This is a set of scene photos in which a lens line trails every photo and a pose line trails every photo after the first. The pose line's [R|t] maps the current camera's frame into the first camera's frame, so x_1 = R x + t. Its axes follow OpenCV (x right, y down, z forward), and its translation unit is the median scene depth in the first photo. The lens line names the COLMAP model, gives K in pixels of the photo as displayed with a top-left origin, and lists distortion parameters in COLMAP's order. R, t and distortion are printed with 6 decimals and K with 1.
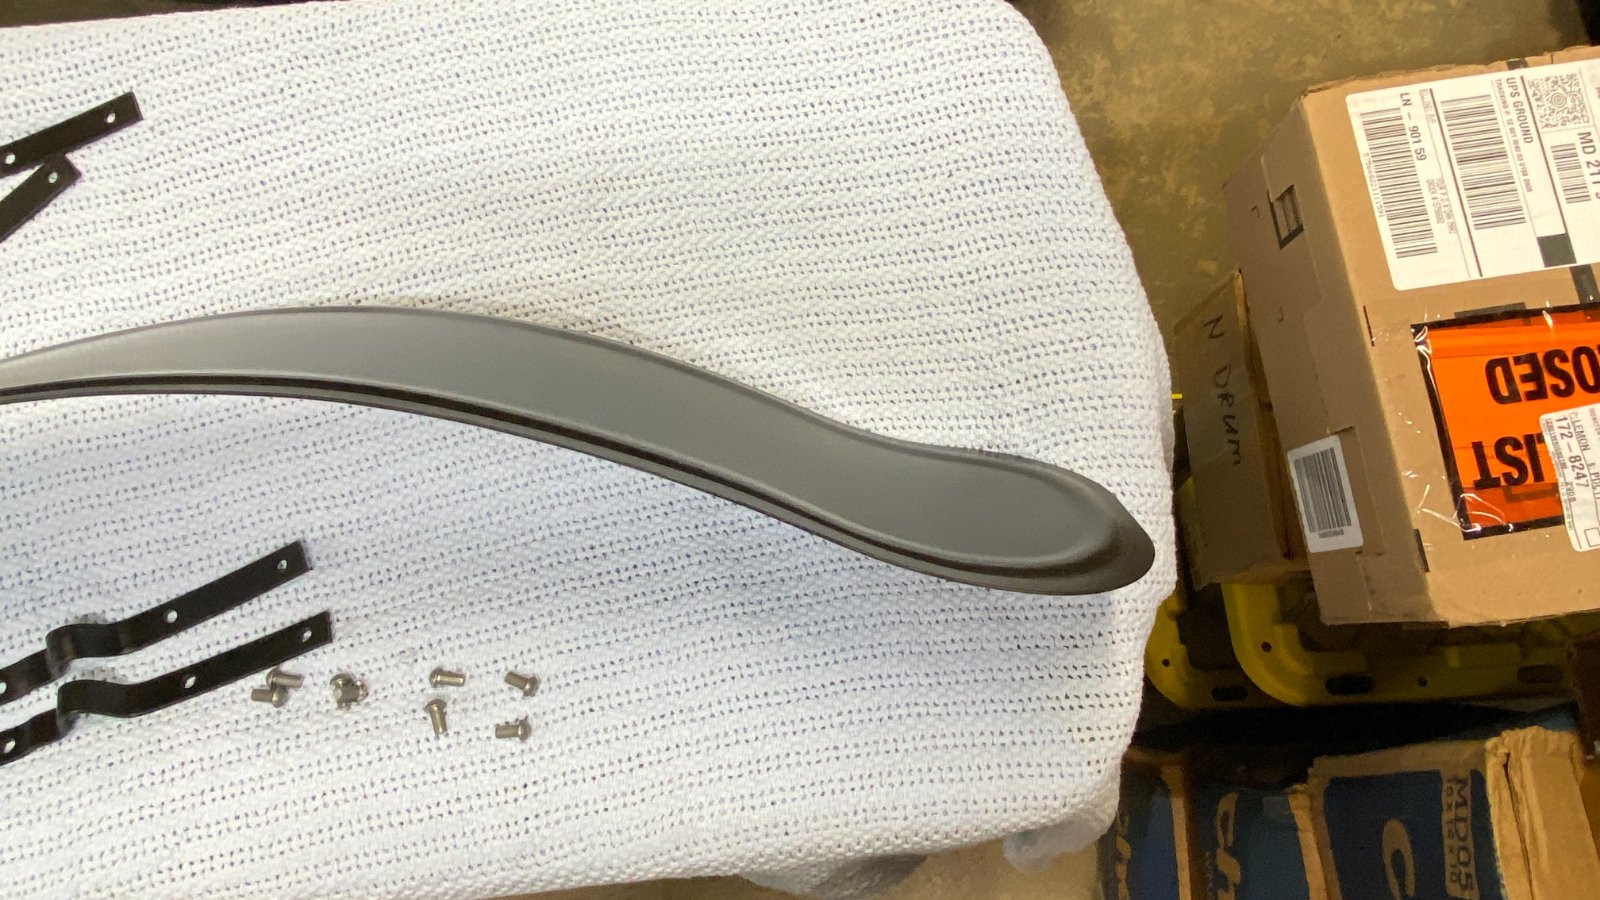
lens RADIAL K [[1029.2, 0, 785.6], [0, 1029.2, 449.3], [0, 0, 1]] dist [0.037284, -0.028897]
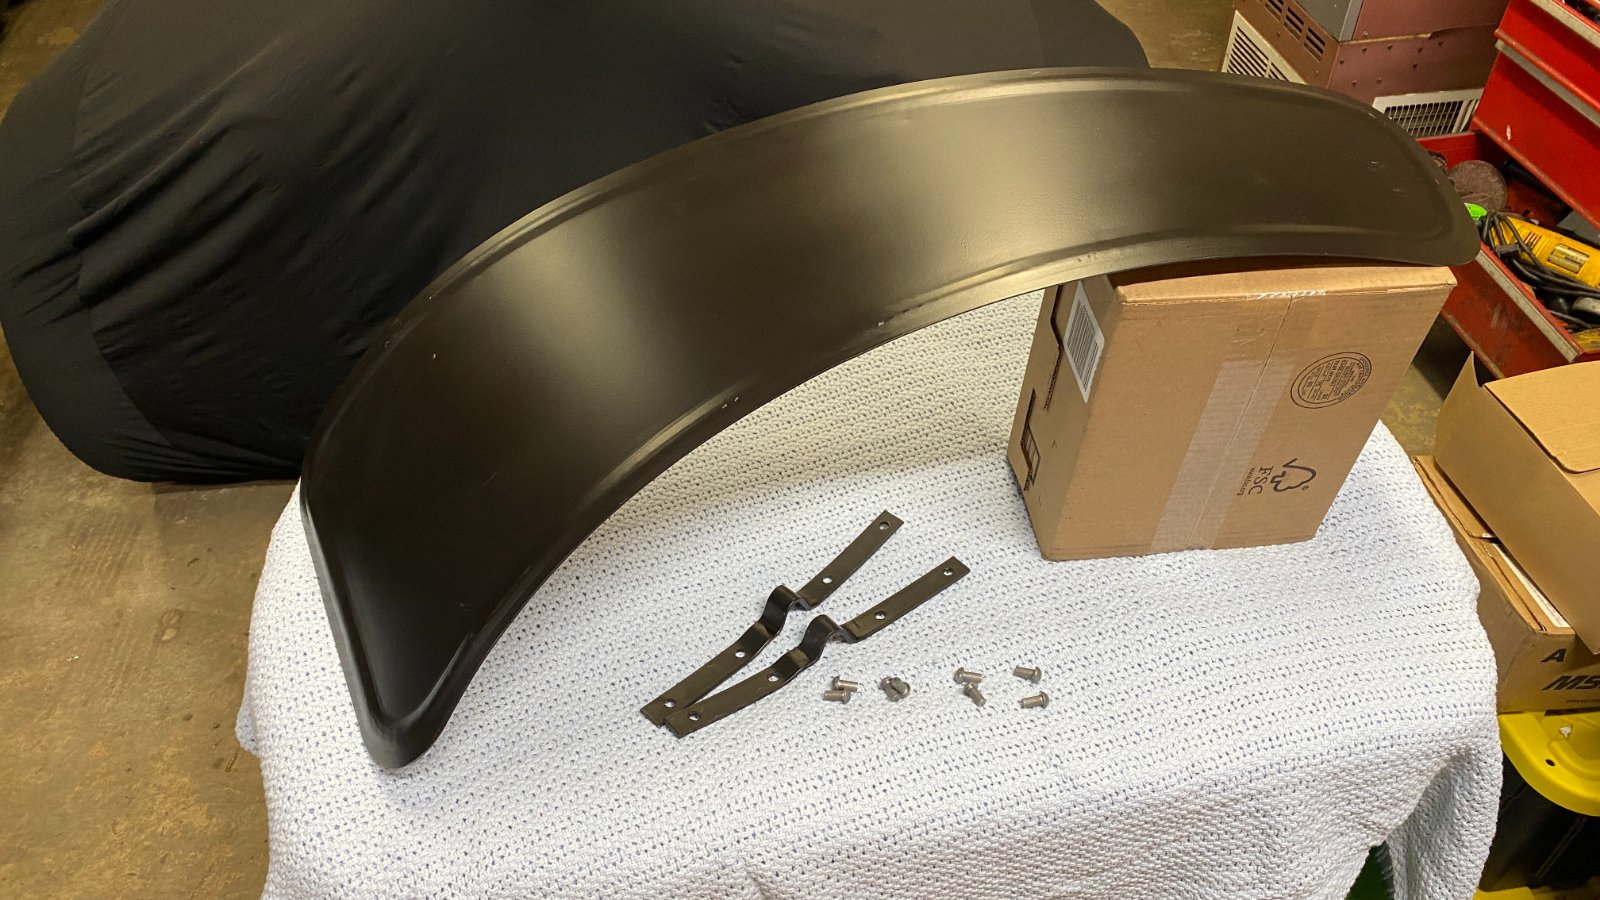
lens RADIAL K [[1220.7, 0, 798.1], [0, 1220.7, 445.2], [0, 0, 1]] dist [0.019316, 0.000800]
pose [[0.994506, -0.062641, 0.083867, -0.638595], [0.097022, 0.852365, -0.513868, 0.725971], [-0.039296, 0.519182, 0.853760, -0.430568]]
